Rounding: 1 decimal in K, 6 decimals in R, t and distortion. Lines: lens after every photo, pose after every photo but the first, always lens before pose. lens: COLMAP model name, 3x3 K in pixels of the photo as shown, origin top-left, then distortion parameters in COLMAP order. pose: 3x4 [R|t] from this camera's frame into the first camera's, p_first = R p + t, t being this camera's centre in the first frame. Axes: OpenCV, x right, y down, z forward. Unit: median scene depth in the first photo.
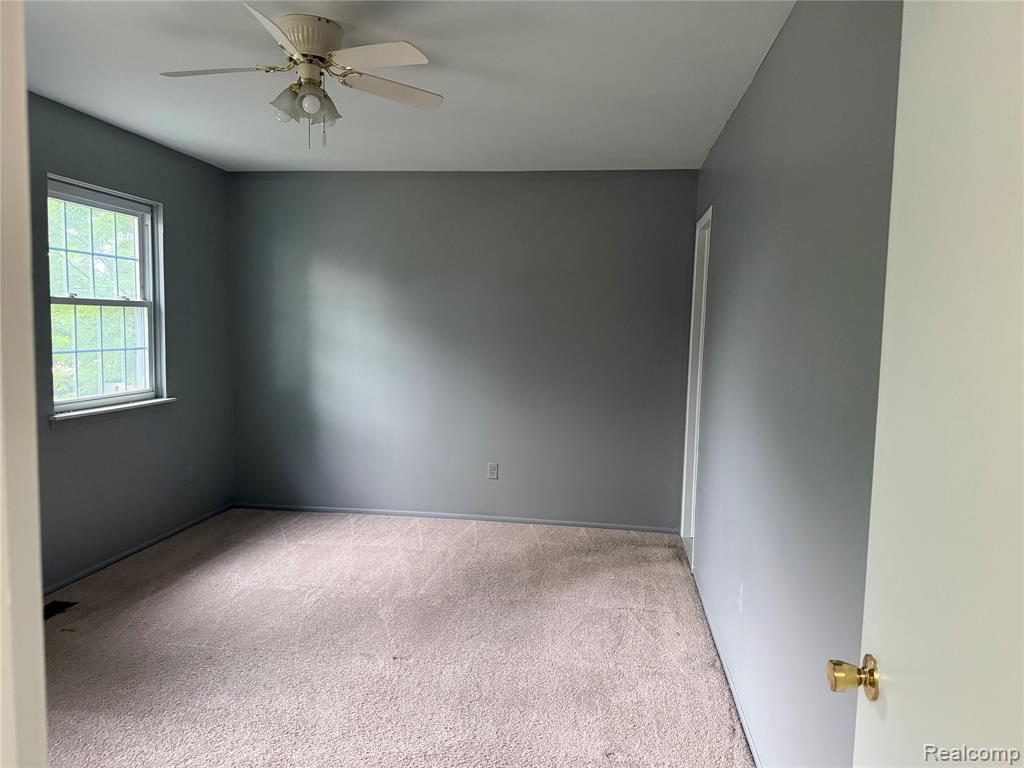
lens RADIAL K [[718.6, 0, 515.5], [0, 718.6, 385.8], [0, 0, 1]] dist [-0.004876, -0.017565]
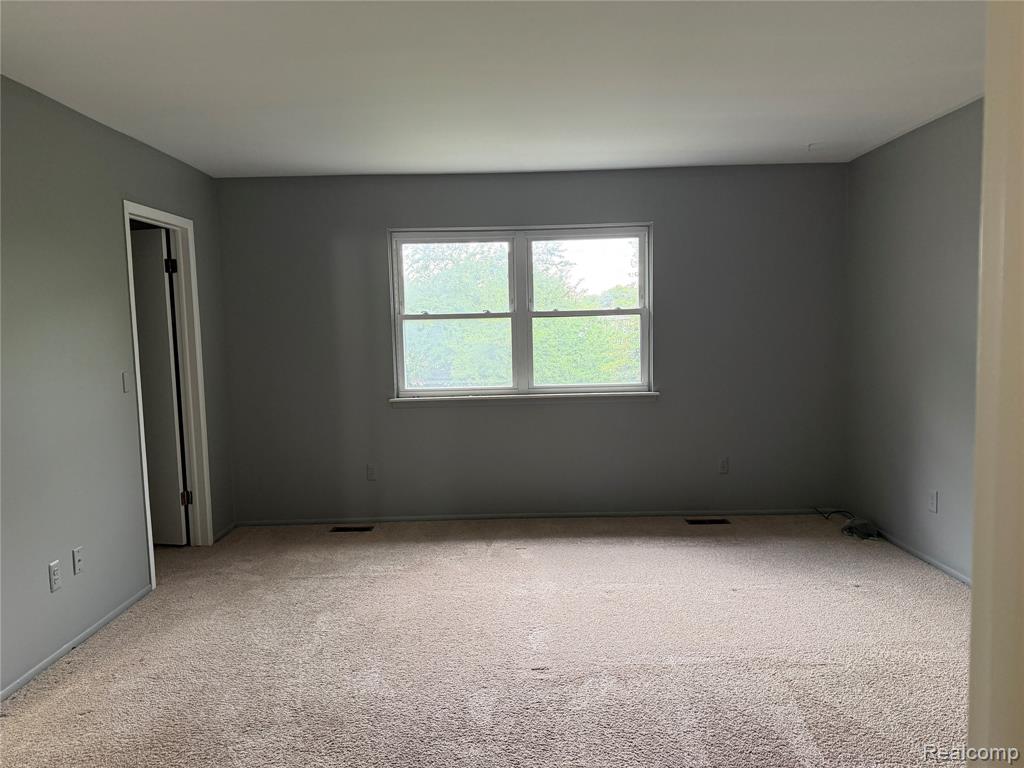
lens RADIAL K [[718.6, 0, 512.8], [0, 718.6, 381.9], [0, 0, 1]] dist [-0.004876, -0.017565]
pose [[0.125301, 0.038949, -0.991354, 0.634286], [-0.055760, 0.997926, 0.032159, -0.024267], [0.990551, 0.051248, 0.127213, 0.655064]]
